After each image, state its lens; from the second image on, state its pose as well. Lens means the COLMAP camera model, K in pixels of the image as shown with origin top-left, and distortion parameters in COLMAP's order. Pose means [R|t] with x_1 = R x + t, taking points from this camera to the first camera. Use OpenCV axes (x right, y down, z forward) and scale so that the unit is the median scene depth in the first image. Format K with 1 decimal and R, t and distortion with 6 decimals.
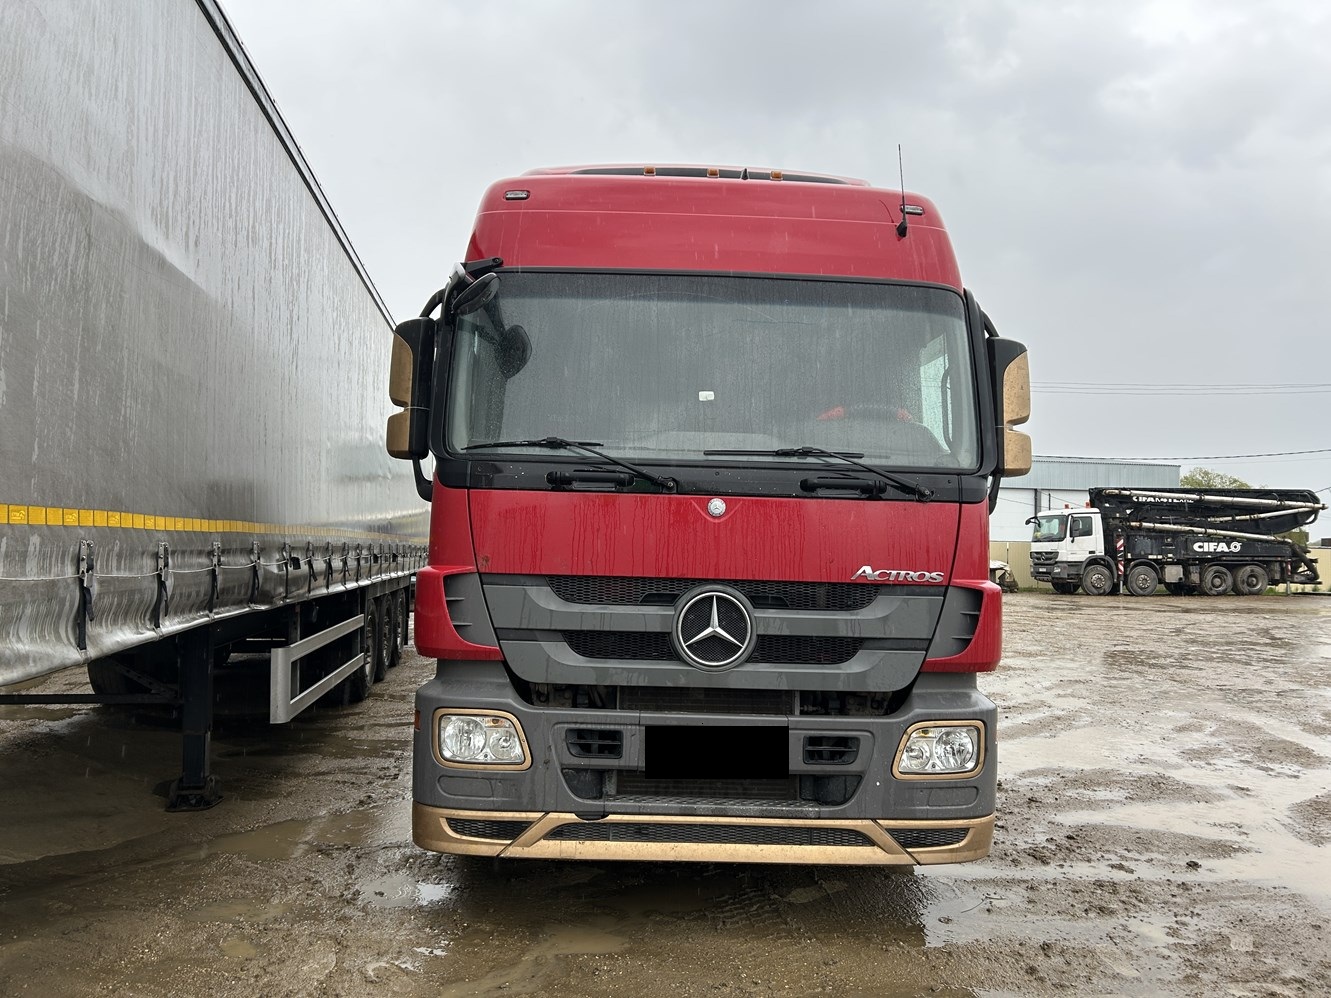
lens RADIAL K [[1001.7, 0, 659.6], [0, 1001.7, 493.4], [0, 0, 1]] dist [0.073303, -0.090551]
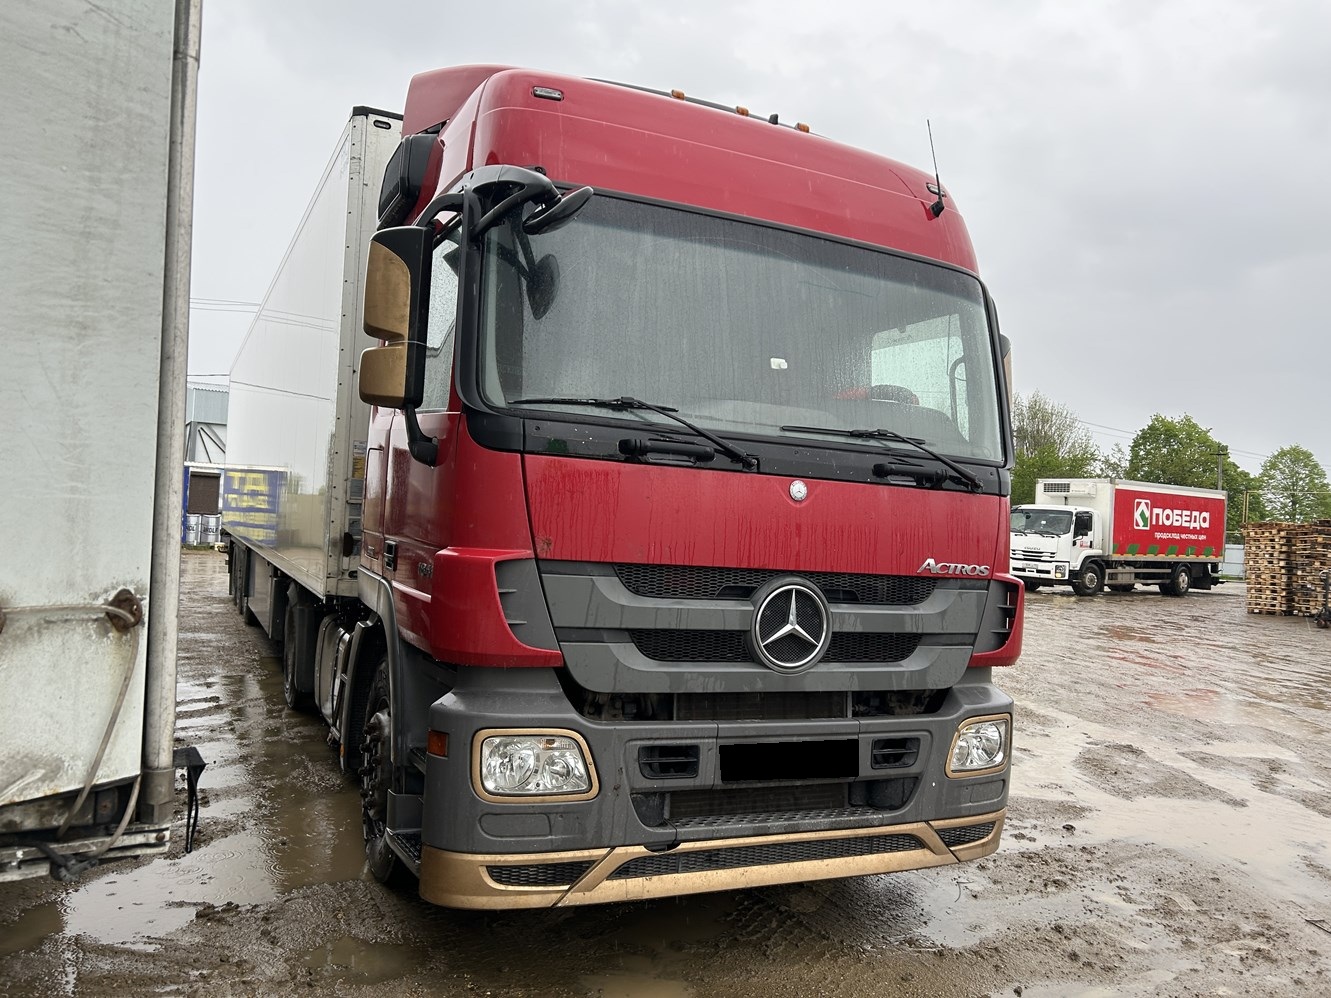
lens RADIAL K [[1001.7, 0, 678.6], [0, 1001.7, 497.5], [0, 0, 1]] dist [0.073303, -0.090551]
pose [[0.917729, 0.040692, 0.395117, -0.394818], [-0.054581, 0.998222, 0.023970, 0.004452], [-0.393439, -0.043564, 0.918318, 0.220430]]
